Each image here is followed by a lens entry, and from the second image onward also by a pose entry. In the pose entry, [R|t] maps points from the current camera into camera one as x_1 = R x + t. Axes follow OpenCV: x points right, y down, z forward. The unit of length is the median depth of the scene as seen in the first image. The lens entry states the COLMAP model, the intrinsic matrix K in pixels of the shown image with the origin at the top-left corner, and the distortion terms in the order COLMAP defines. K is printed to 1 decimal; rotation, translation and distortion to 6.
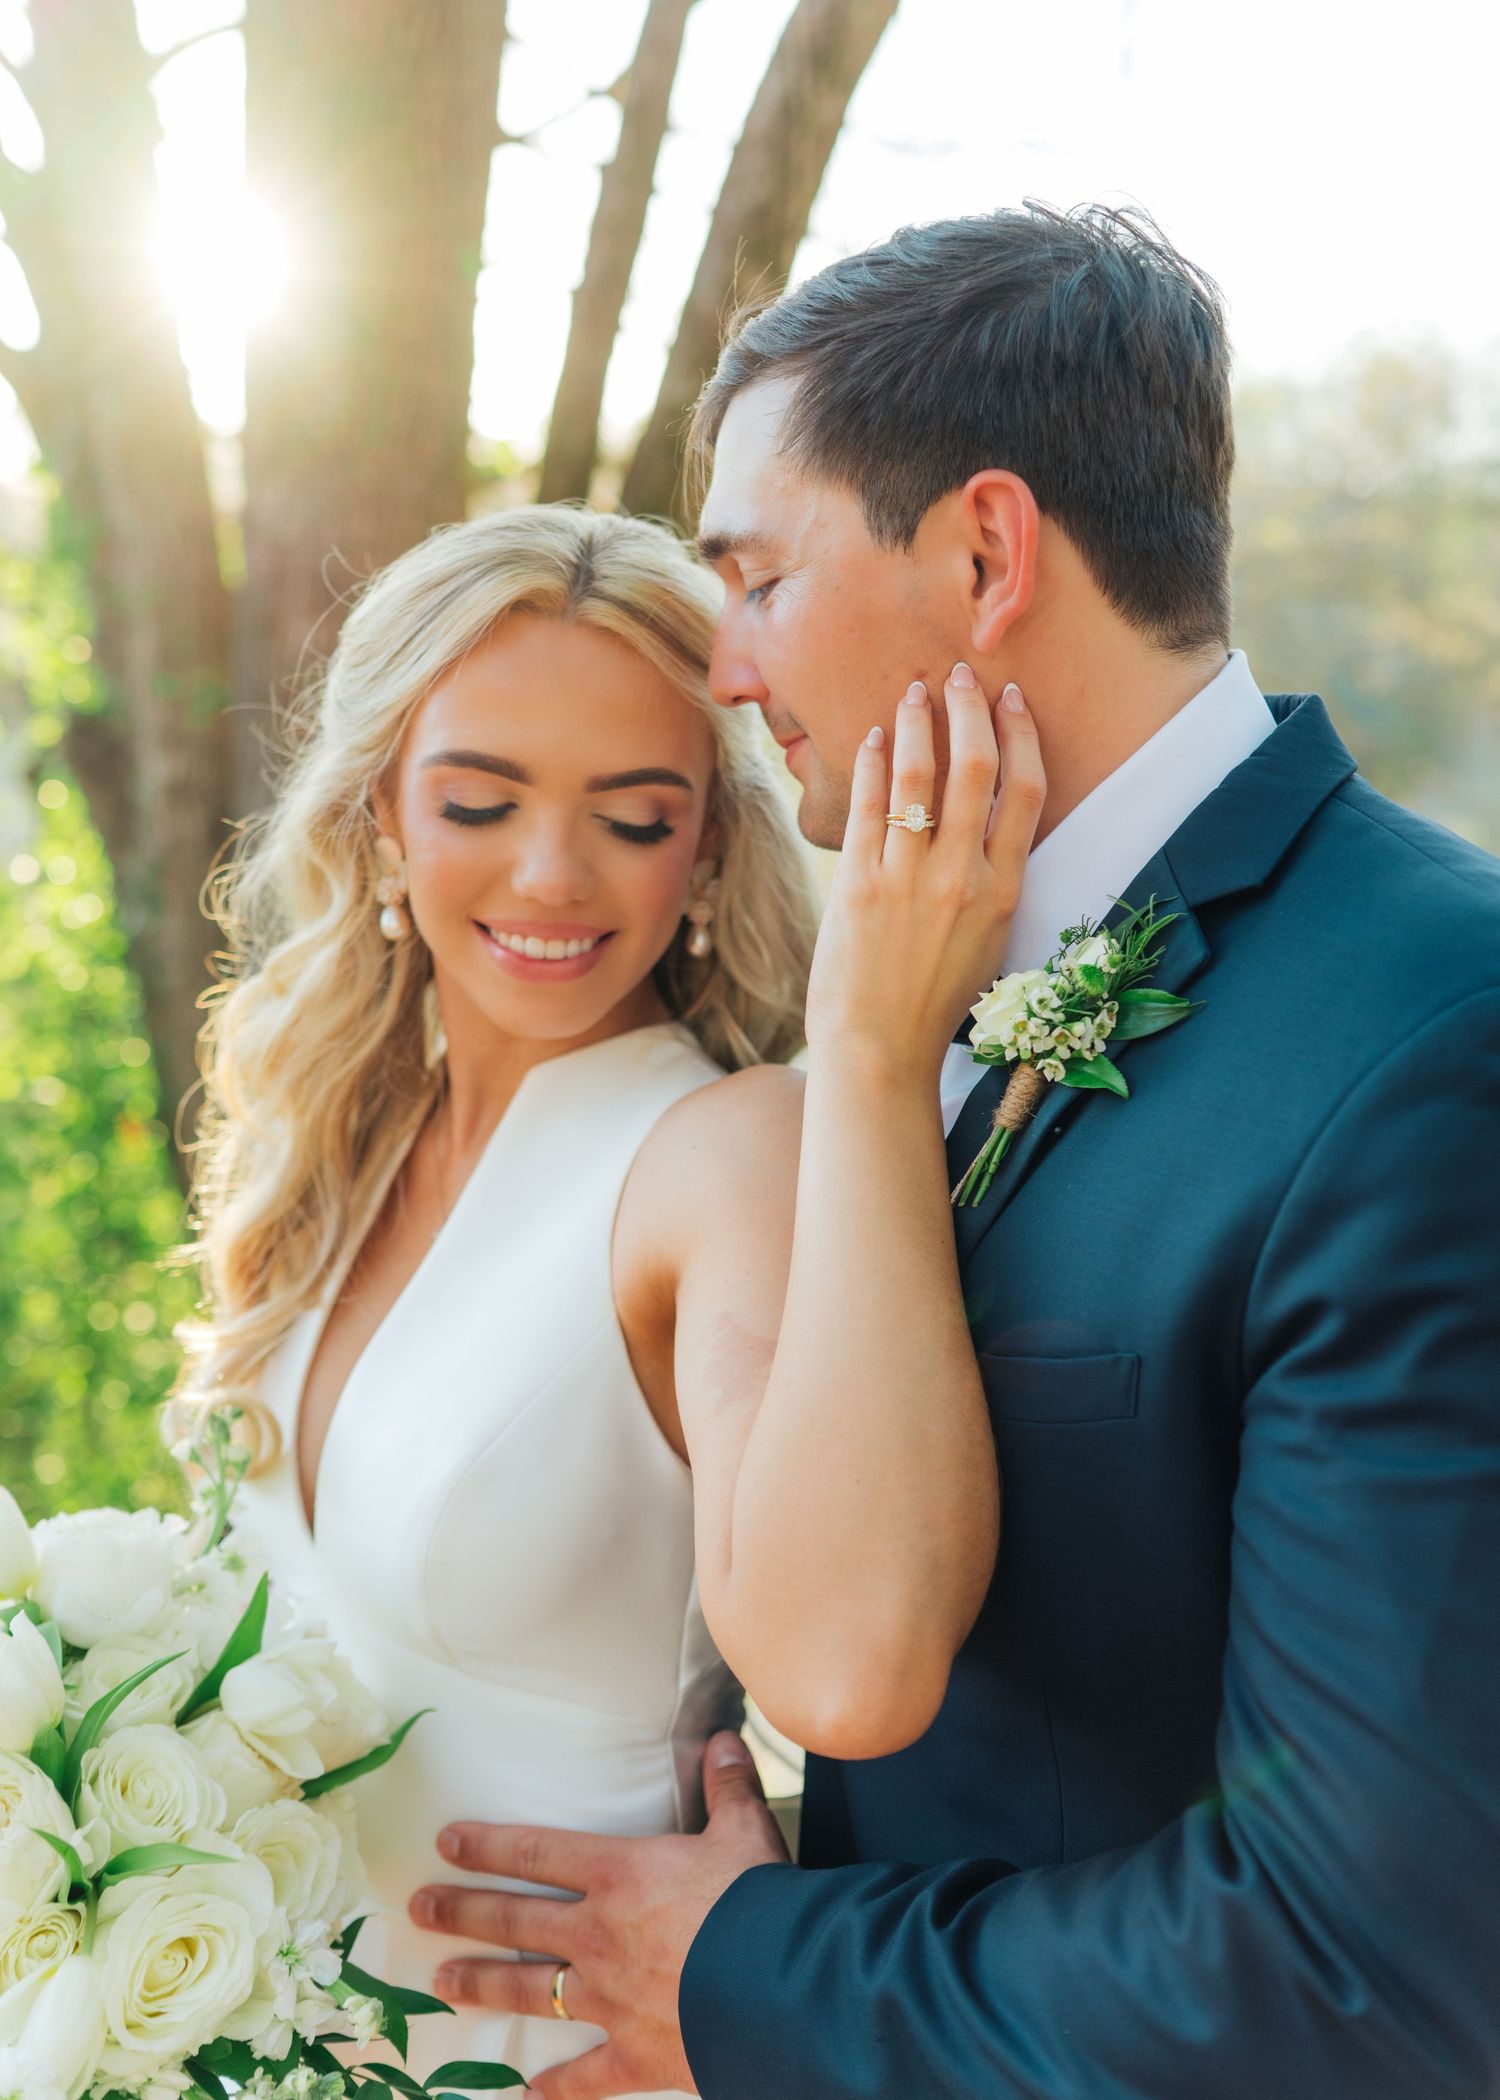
lens RADIAL K [[2153.7, 0, 750.0], [0, 2153.7, 1050.0], [0, 0, 1]] dist [-0.025793, 0.048534]
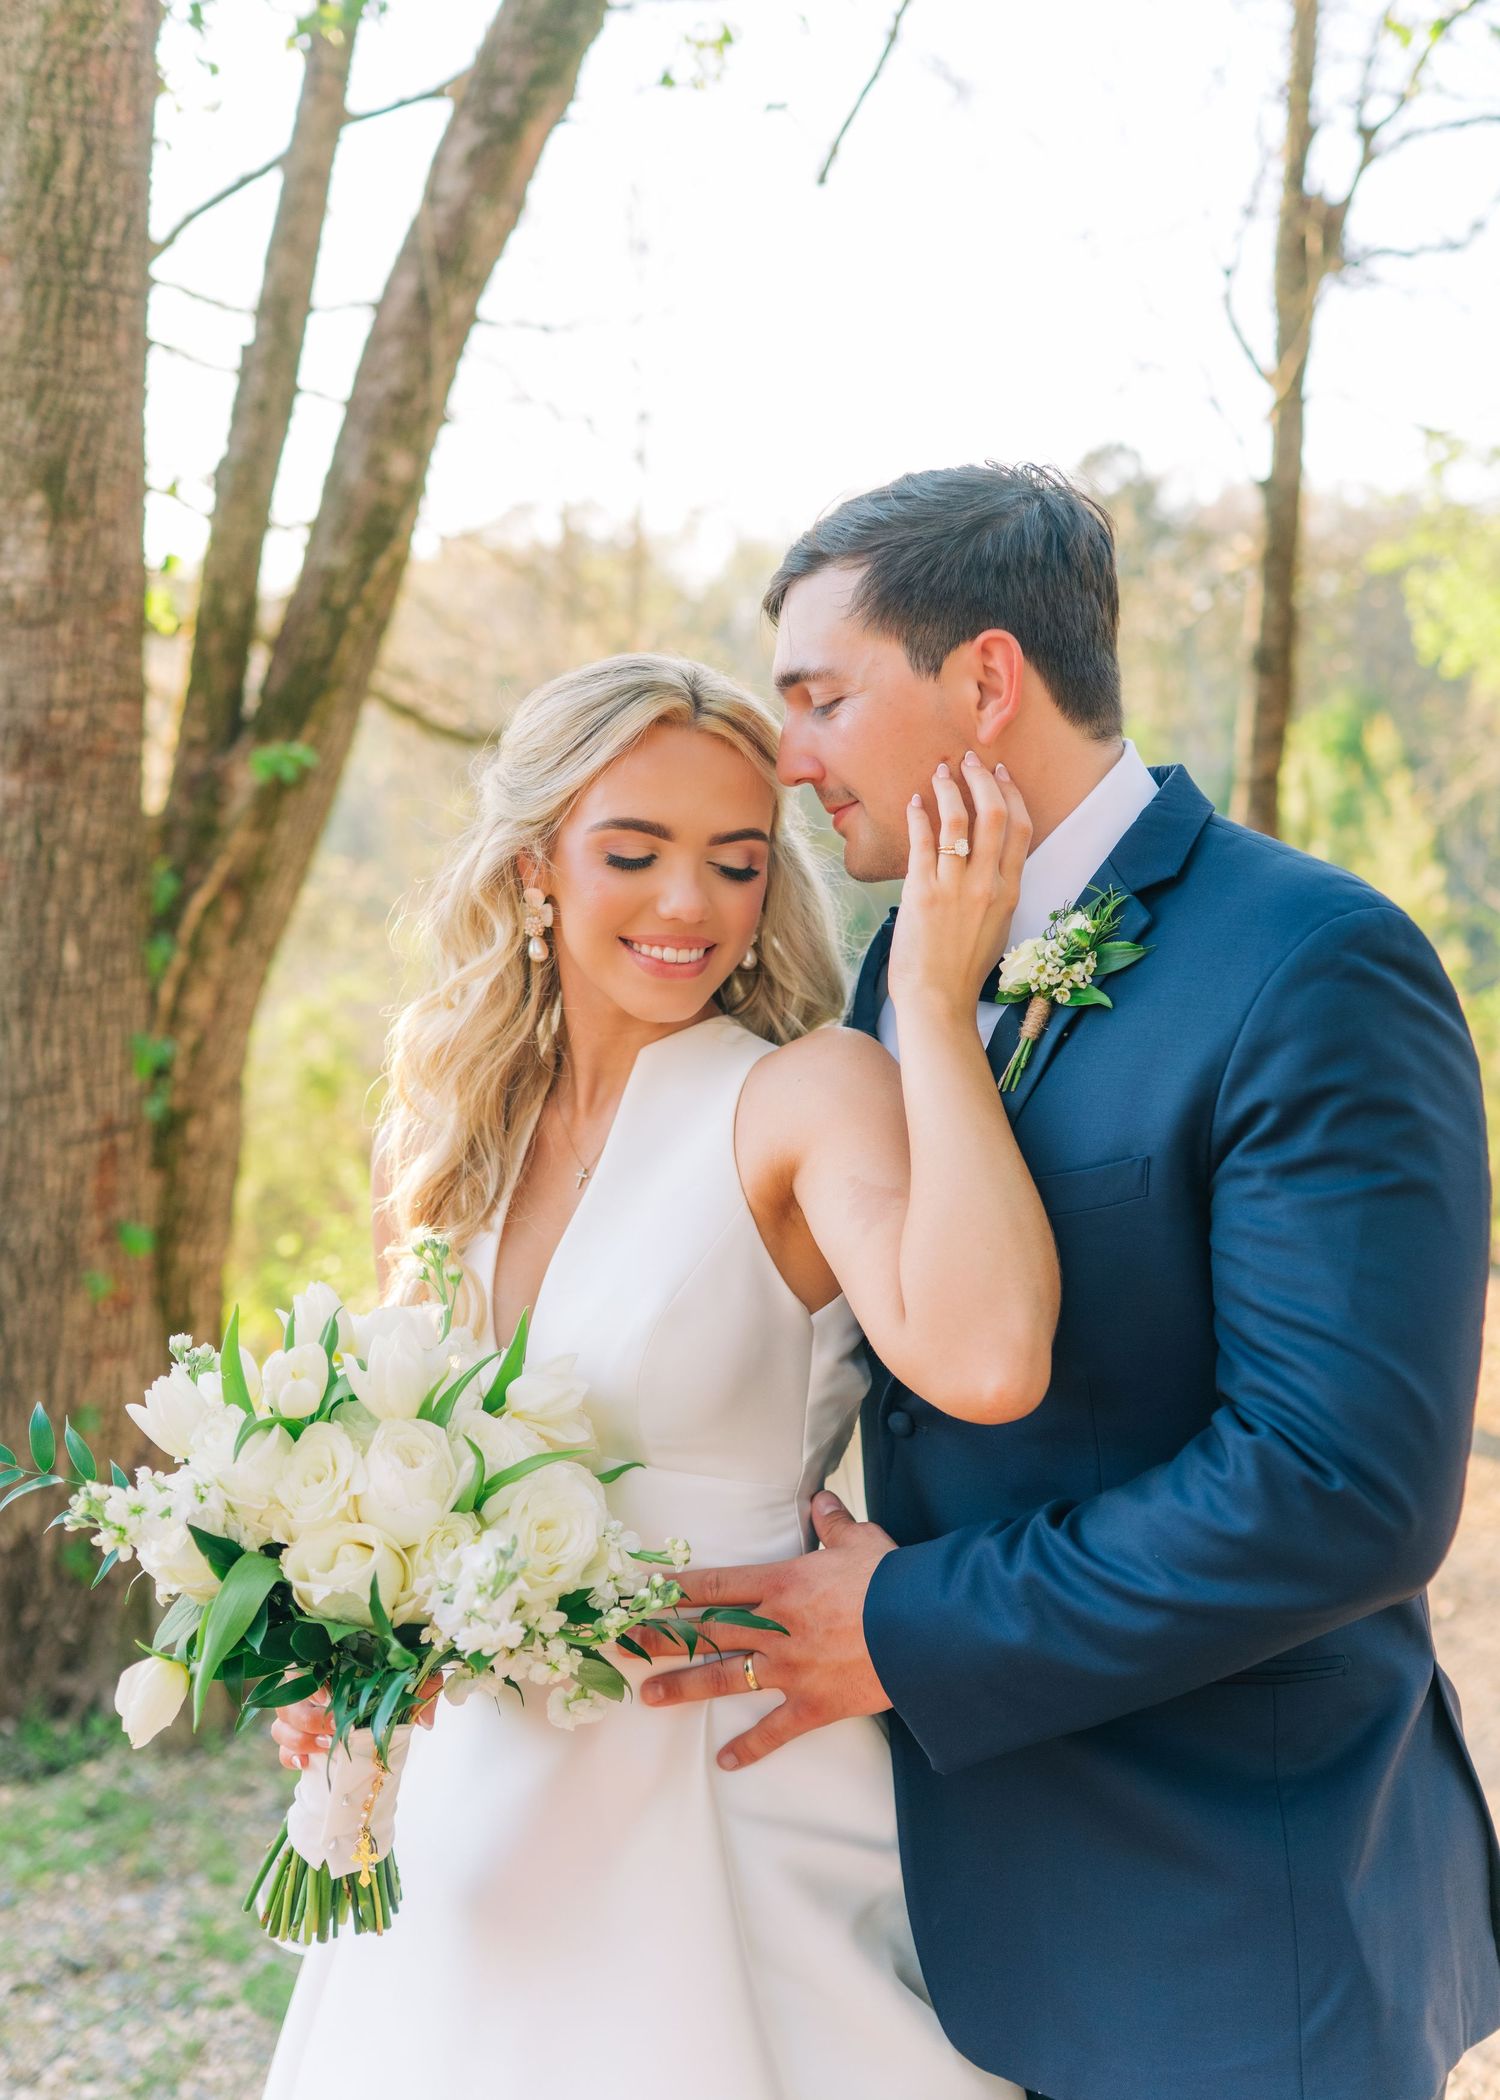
lens RADIAL K [[2246.6, 0, 749.8], [0, 2246.6, 1008.5], [0, 0, 1]] dist [-0.016024, 0.026939]
pose [[0.975074, -0.042845, 0.217705, -0.425539], [0.064562, 0.993511, -0.093638, 0.151047], [-0.212280, 0.105359, 0.971513, -0.535671]]
